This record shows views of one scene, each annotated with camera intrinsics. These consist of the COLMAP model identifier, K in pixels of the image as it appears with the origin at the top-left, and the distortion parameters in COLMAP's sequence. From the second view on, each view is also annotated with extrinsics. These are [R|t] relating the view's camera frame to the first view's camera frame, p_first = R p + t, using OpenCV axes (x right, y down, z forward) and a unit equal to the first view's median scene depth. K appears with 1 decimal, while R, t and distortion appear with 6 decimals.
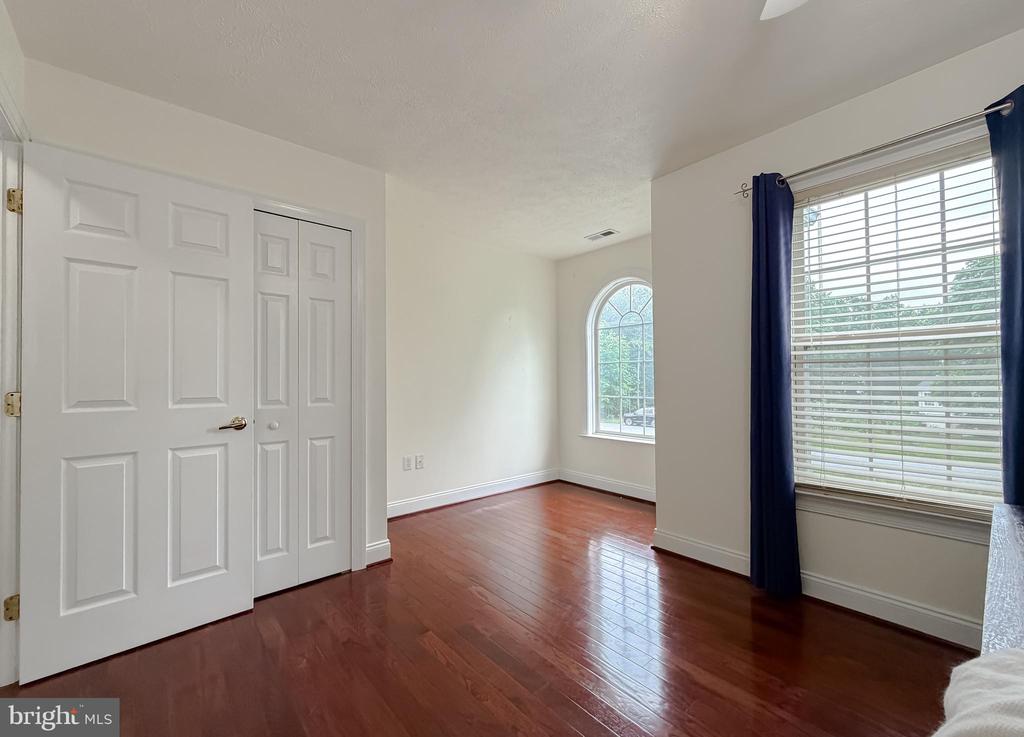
lens RADIAL K [[425.0, 0, 511.7], [0, 425.0, 380.2], [0, 0, 1]] dist [0.001250, 0.000083]
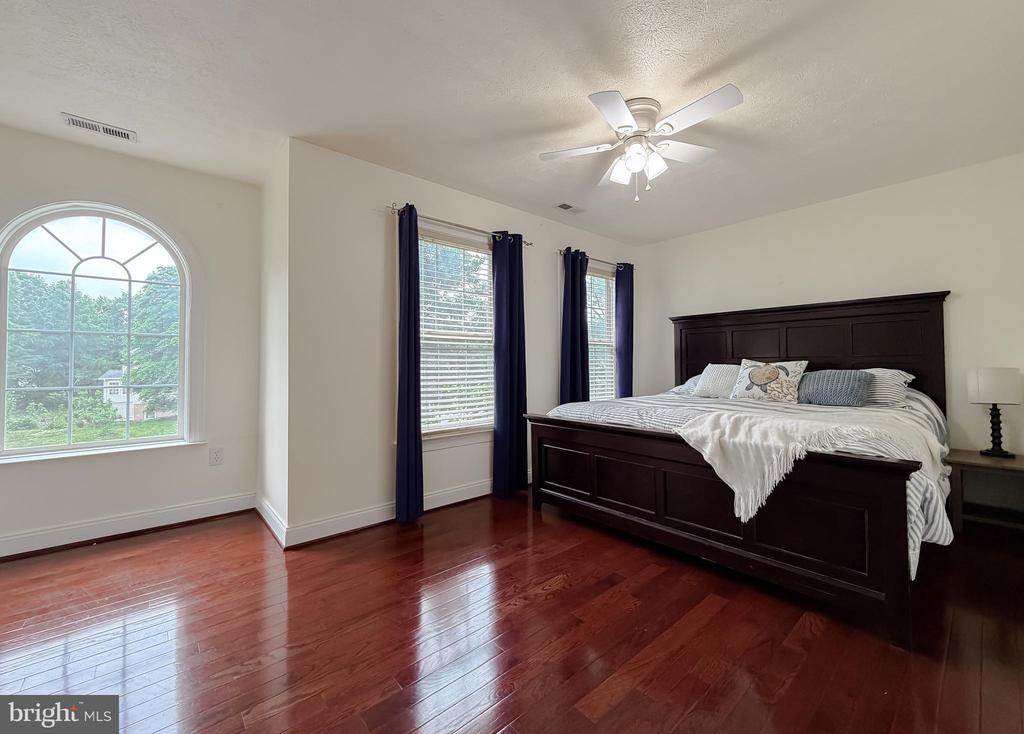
lens RADIAL K [[412.8, 0, 512.4], [0, 412.8, 360.1], [0, 0, 1]] dist [-0.000501, -0.000060]
pose [[-0.011771, 0.022965, 0.999667, -0.695803], [0.004833, 0.999726, -0.022910, 0.031772], [-0.999919, 0.004562, -0.011879, 0.706998]]
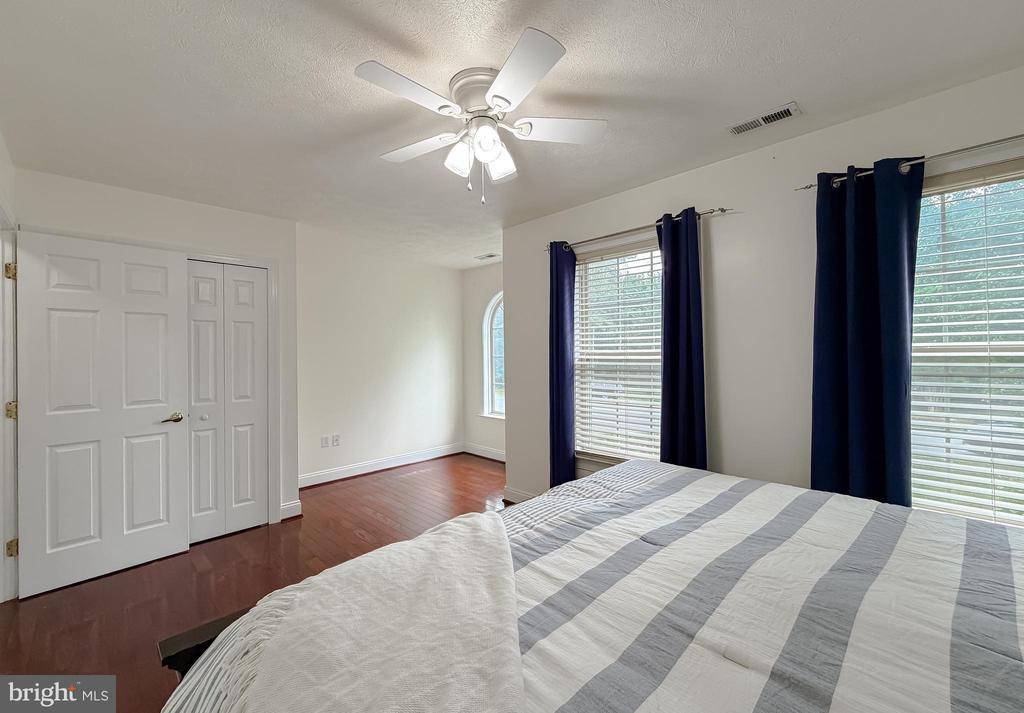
lens RADIAL K [[421.3, 0, 512.0], [0, 421.3, 356.5], [0, 0, 1]] dist [0.000019, 0.000154]
pose [[0.996132, -0.003900, 0.087785, 0.313941], [0.003308, 0.999971, 0.006885, -0.097981], [-0.087810, -0.006568, 0.996116, -0.443780]]
